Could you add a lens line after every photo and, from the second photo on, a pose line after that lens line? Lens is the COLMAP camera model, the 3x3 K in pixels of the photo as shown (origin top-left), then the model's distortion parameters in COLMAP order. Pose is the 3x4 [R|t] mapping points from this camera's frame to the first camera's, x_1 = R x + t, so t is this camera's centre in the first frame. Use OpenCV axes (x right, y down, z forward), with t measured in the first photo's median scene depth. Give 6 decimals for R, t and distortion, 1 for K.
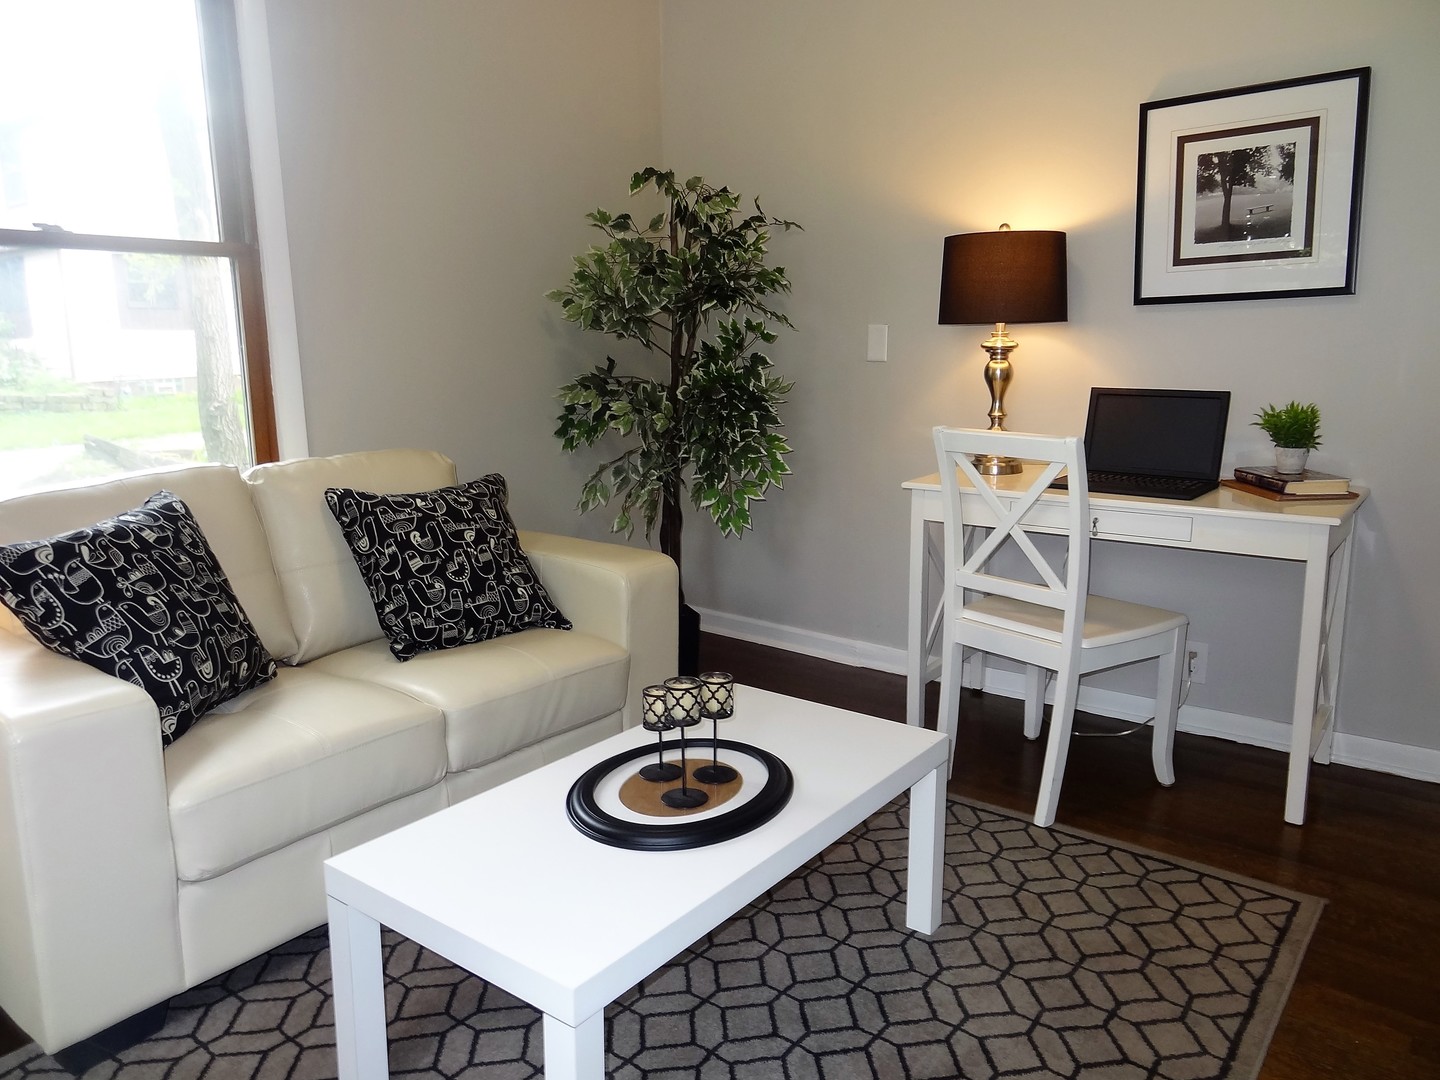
lens RADIAL K [[1046.5, 0, 713.3], [0, 1046.5, 541.4], [0, 0, 1]] dist [0.003150, 0.004334]
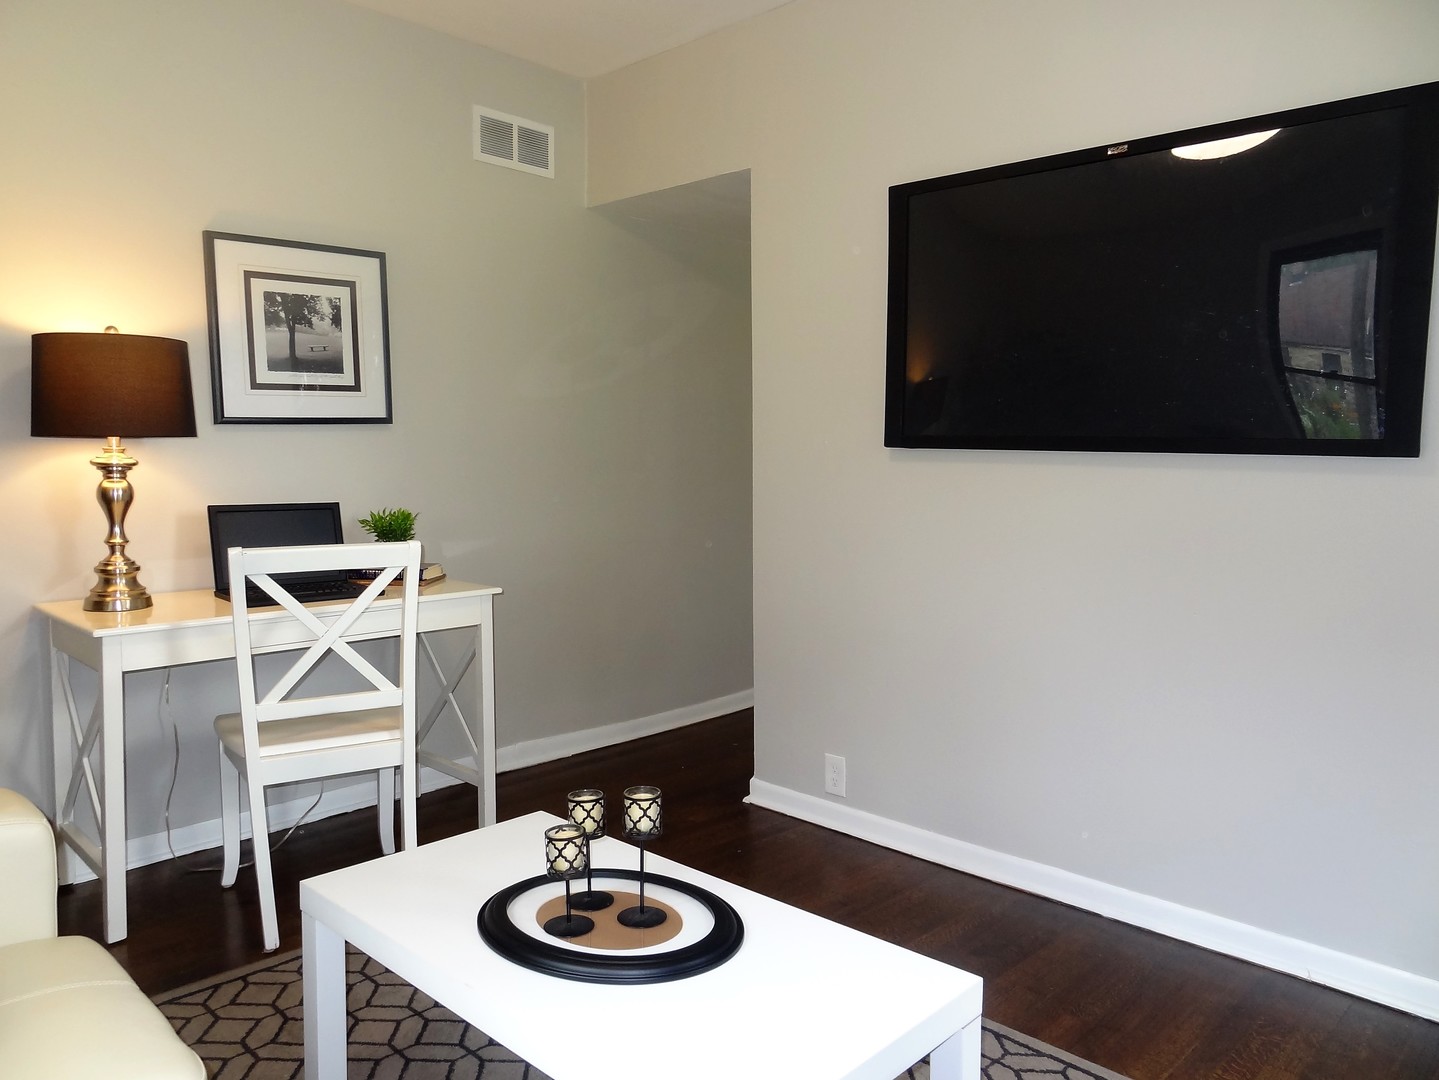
lens RADIAL K [[1045.7, 0, 704.5], [0, 1045.7, 540.1], [0, 0, 1]] dist [0.003150, 0.004334]
pose [[0.113678, -0.070785, 0.990993, -0.645153], [0.185901, 0.981357, 0.048772, -0.090319], [-0.975970, 0.178682, 0.124717, 0.510169]]
